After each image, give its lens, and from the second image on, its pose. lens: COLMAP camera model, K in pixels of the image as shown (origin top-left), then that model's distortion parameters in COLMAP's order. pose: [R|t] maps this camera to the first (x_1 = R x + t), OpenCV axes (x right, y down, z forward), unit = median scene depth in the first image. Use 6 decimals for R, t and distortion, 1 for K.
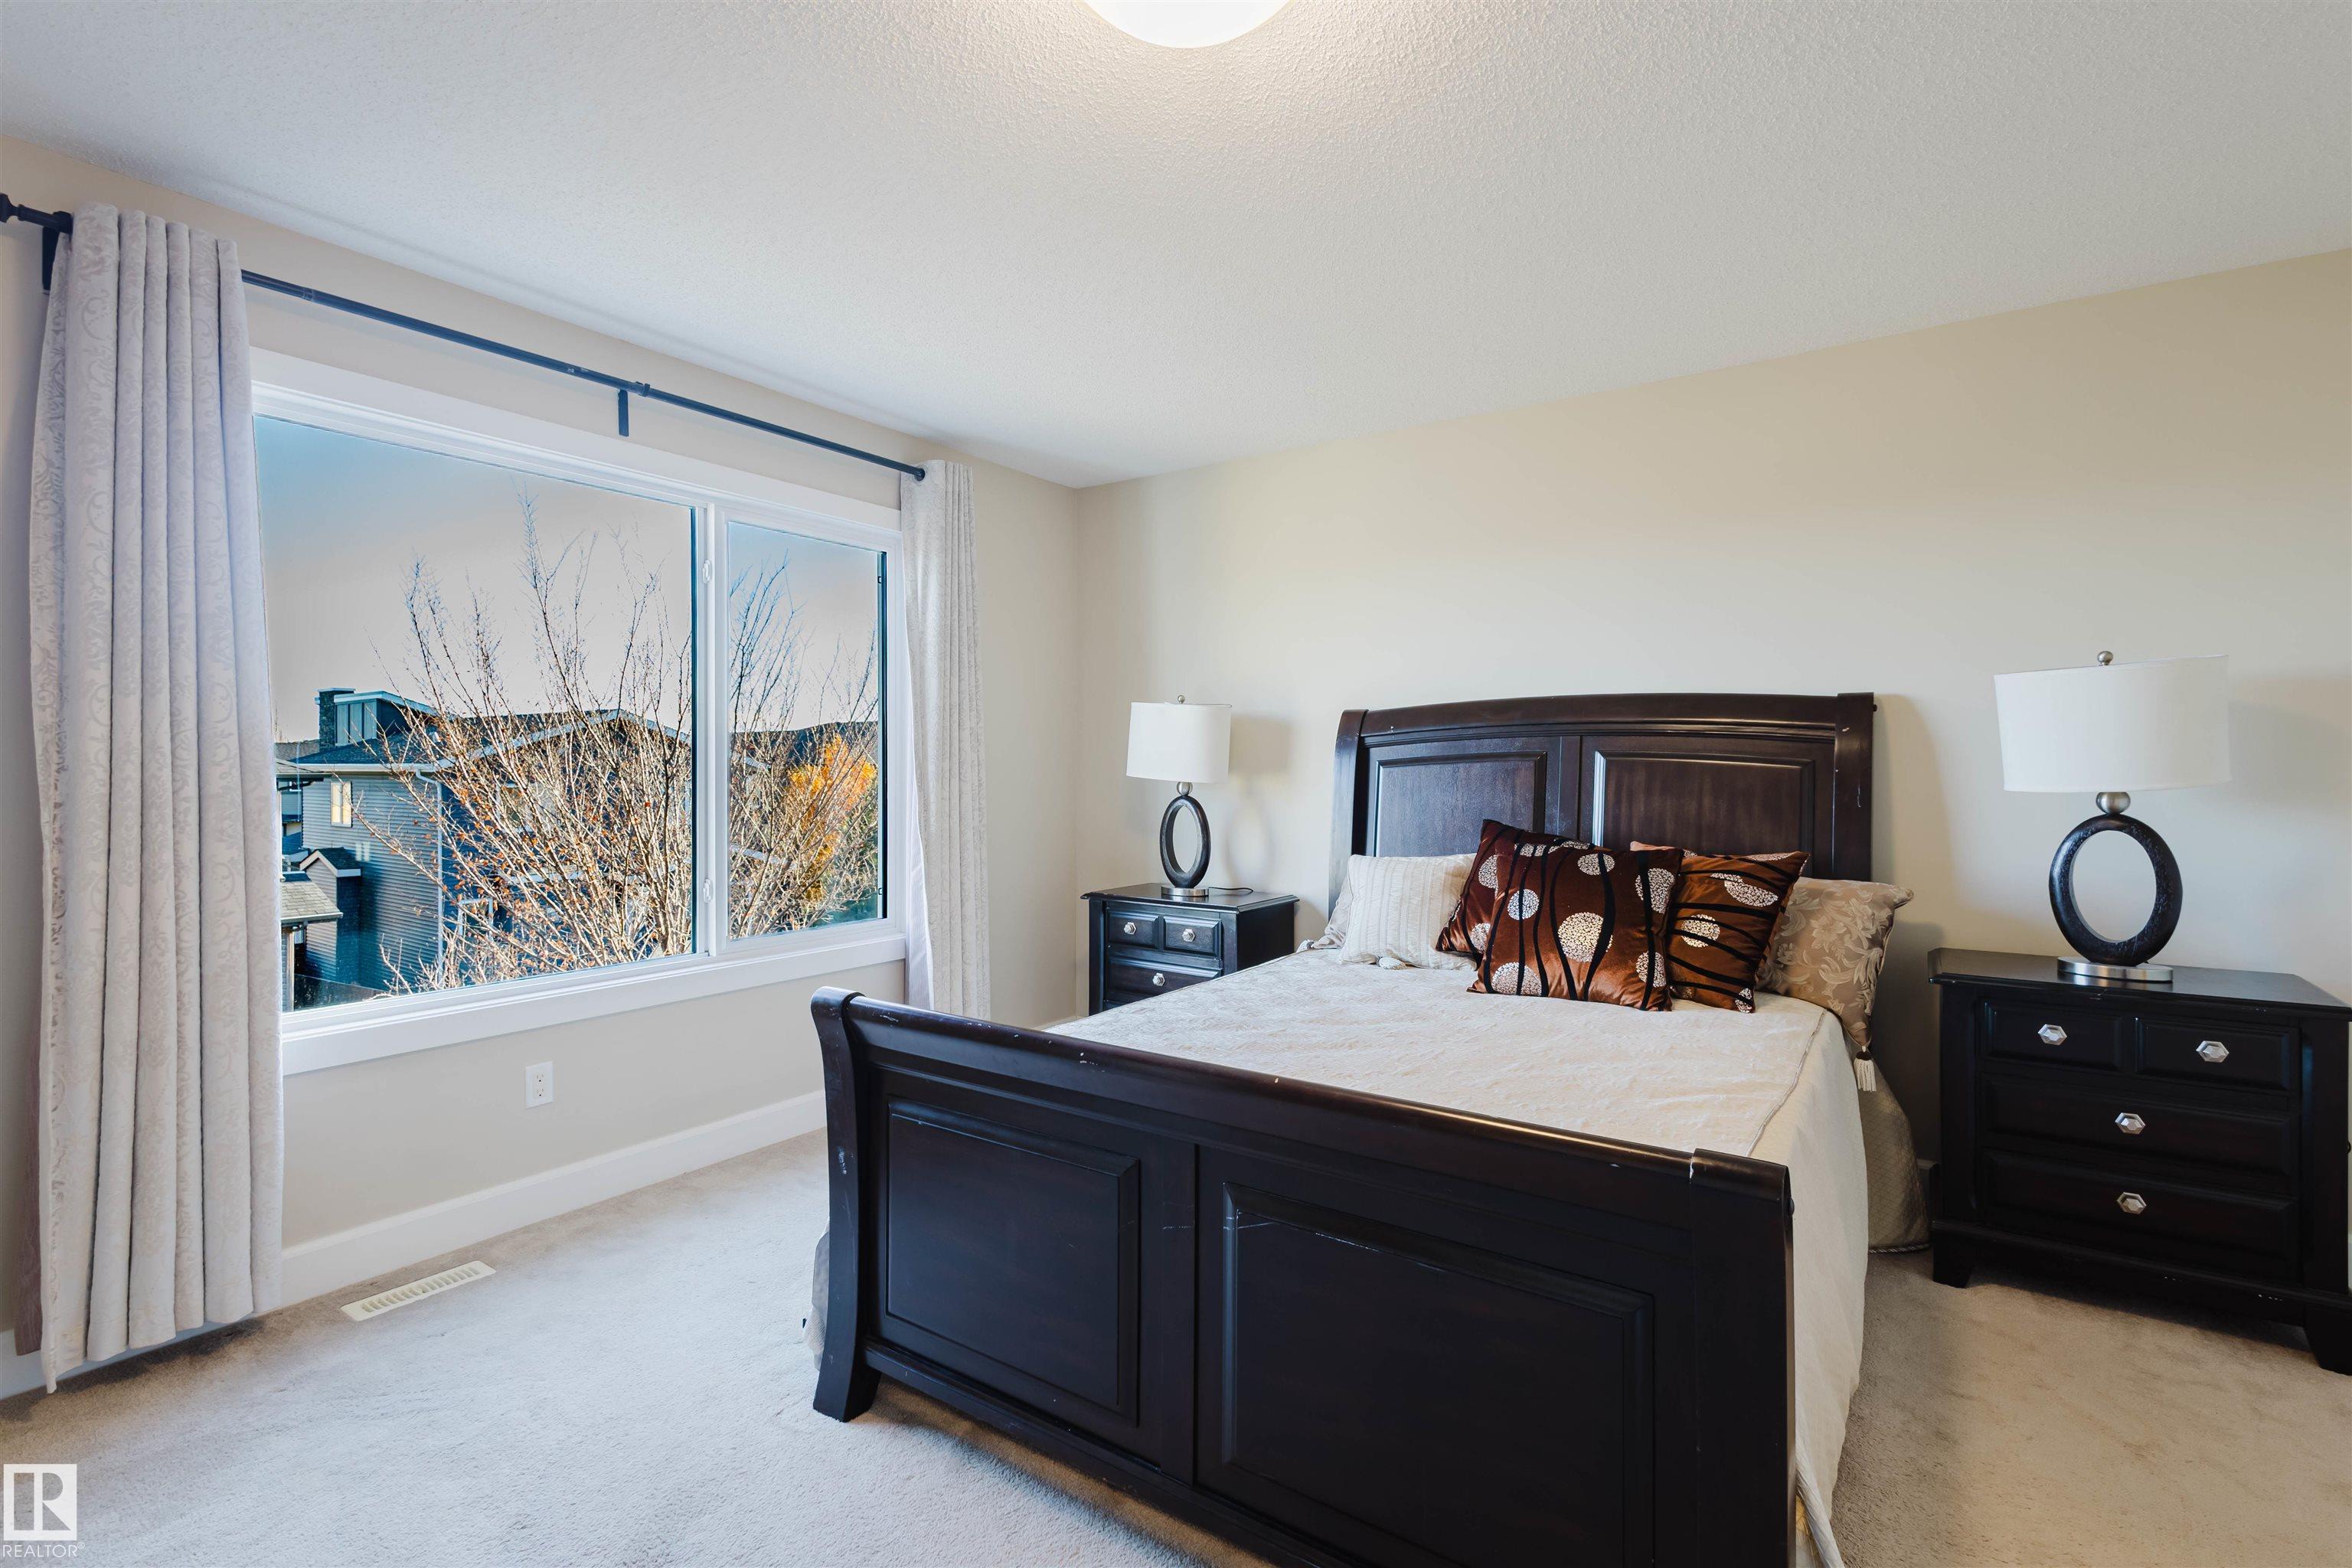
lens RADIAL K [[1083.9, 0, 1185.1], [0, 1083.9, 786.2], [0, 0, 1]] dist [0.016487, -0.004540]
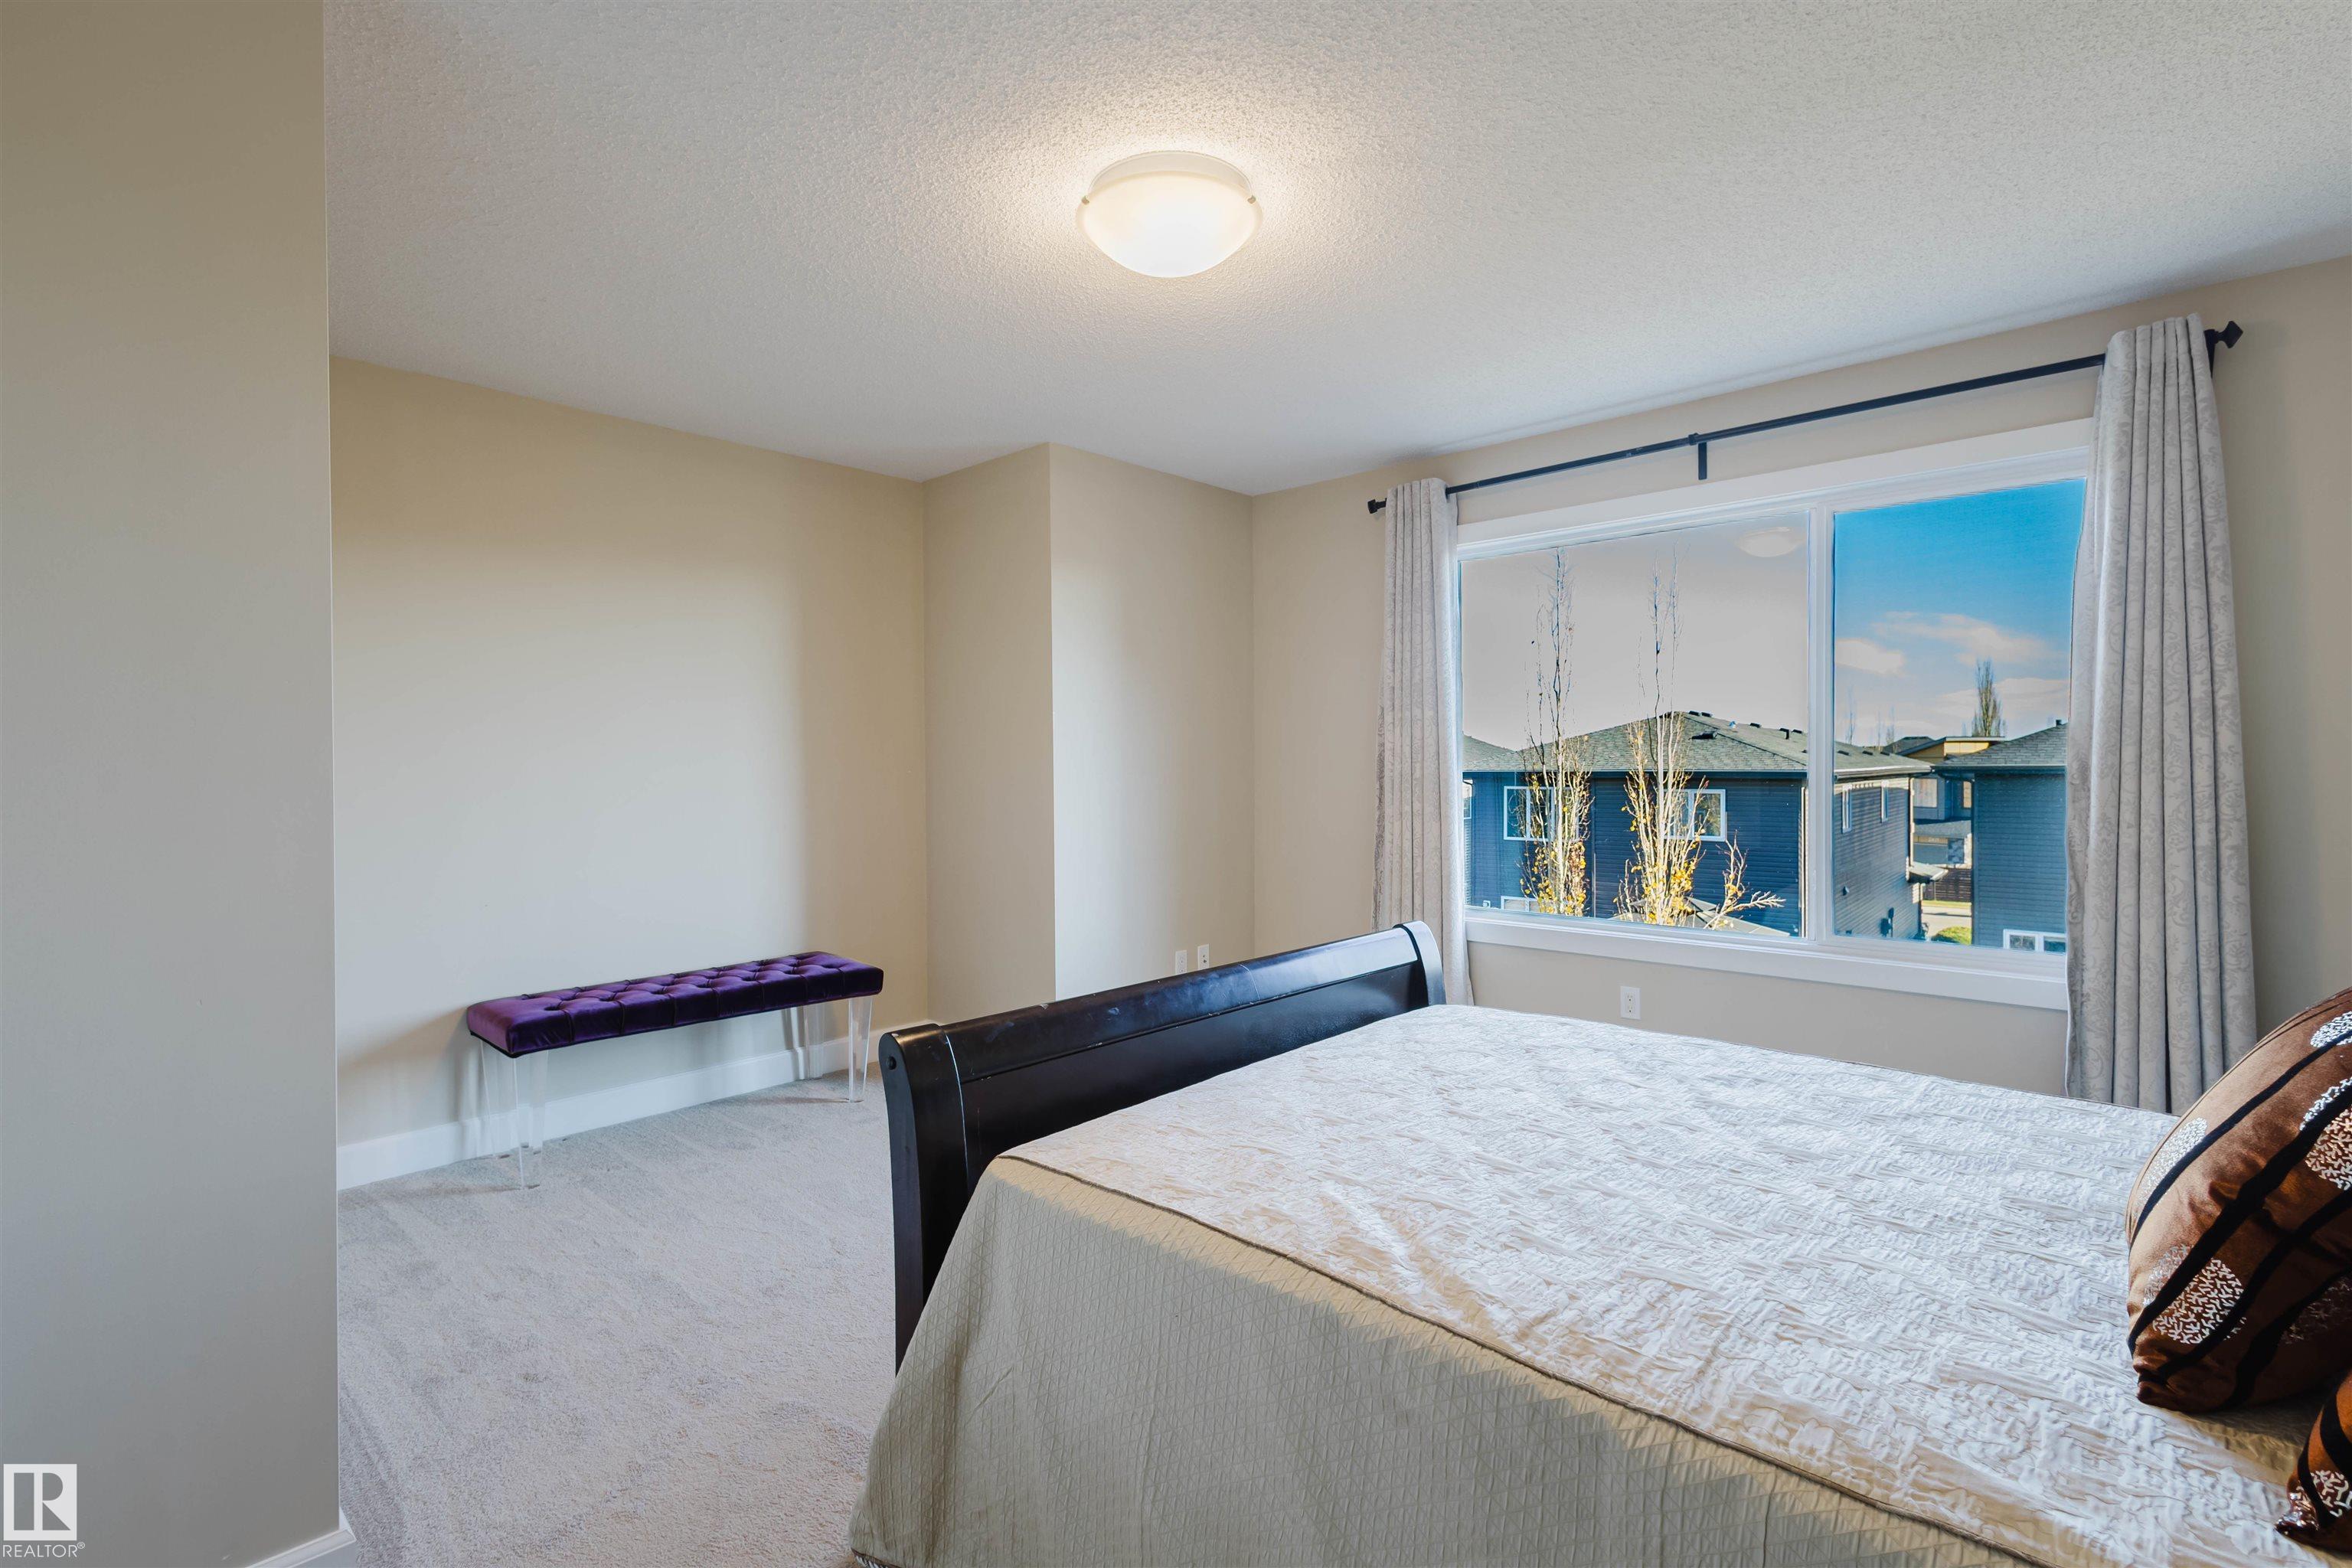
lens RADIAL K [[1083.9, 0, 1180.2], [0, 1083.9, 784.2], [0, 0, 1]] dist [0.016487, -0.004540]
pose [[-0.137461, 0.013947, -0.990409, 0.901887], [-0.007002, 0.999862, 0.015052, -0.007207], [0.990482, 0.009004, -0.137344, 0.743395]]
